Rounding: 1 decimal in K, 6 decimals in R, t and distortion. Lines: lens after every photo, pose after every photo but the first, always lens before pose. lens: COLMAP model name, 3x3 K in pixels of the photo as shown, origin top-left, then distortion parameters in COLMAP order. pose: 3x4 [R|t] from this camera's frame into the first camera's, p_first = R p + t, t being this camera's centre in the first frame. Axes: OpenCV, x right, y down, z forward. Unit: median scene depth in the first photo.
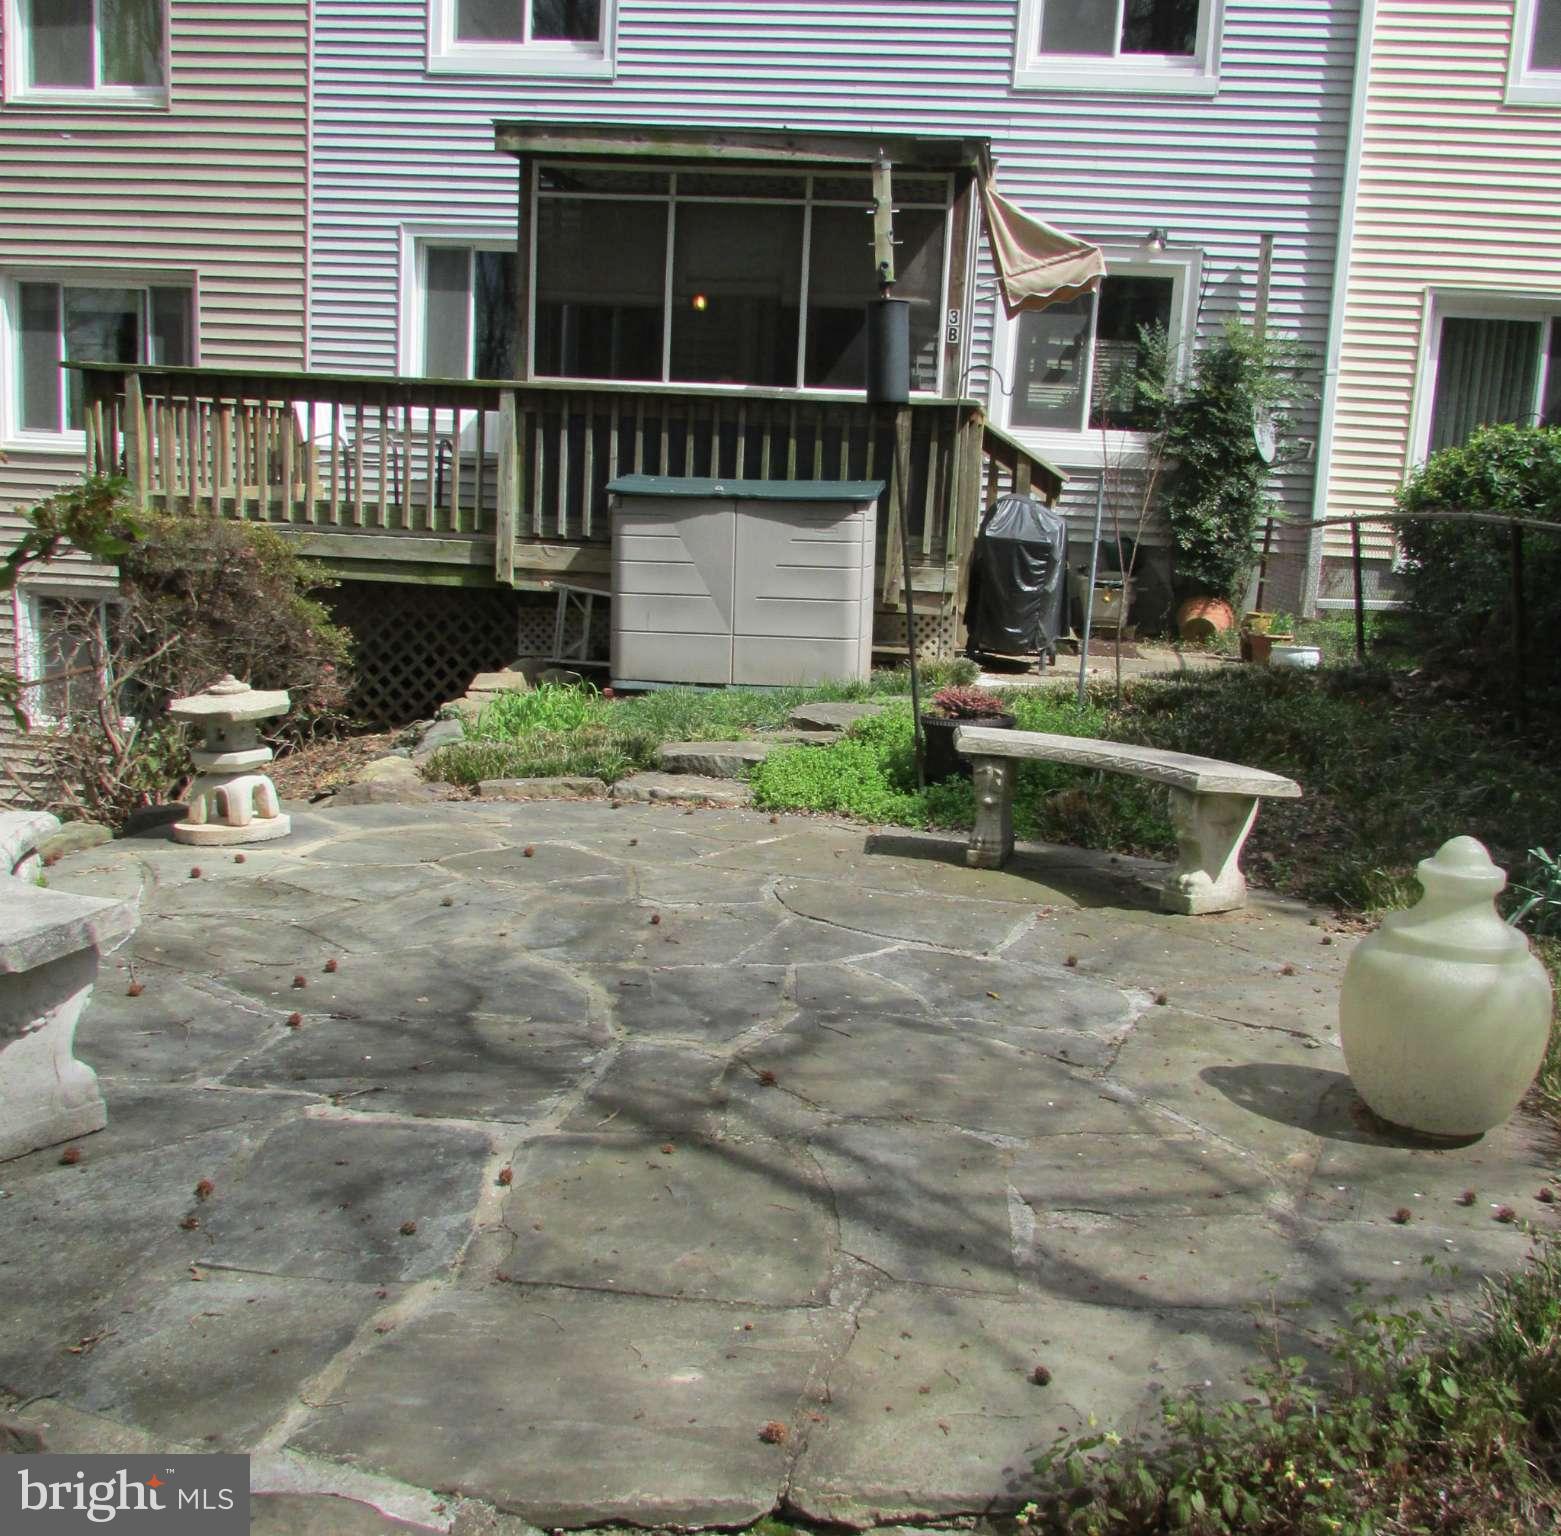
lens RADIAL K [[1649.9, 0, 780.5], [0, 1649.9, 768.0], [0, 0, 1]] dist [-0.102020, 0.141641]
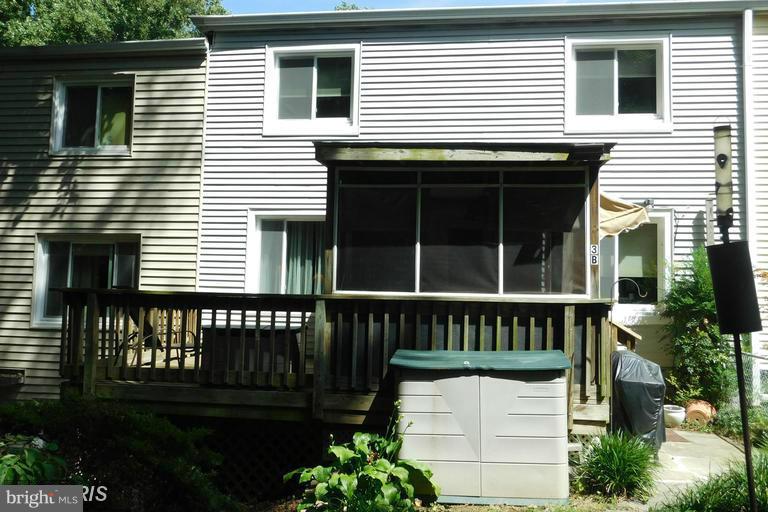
lens RADIAL K [[620.8, 0, 384.0], [0, 620.8, 256.0], [0, 0, 1]] dist [0.002103, -0.000403]
pose [[0.999362, -0.029655, 0.019908, -0.110980], [0.033697, 0.967606, -0.250205, -0.112549], [-0.011843, 0.250717, 0.967988, 0.375859]]
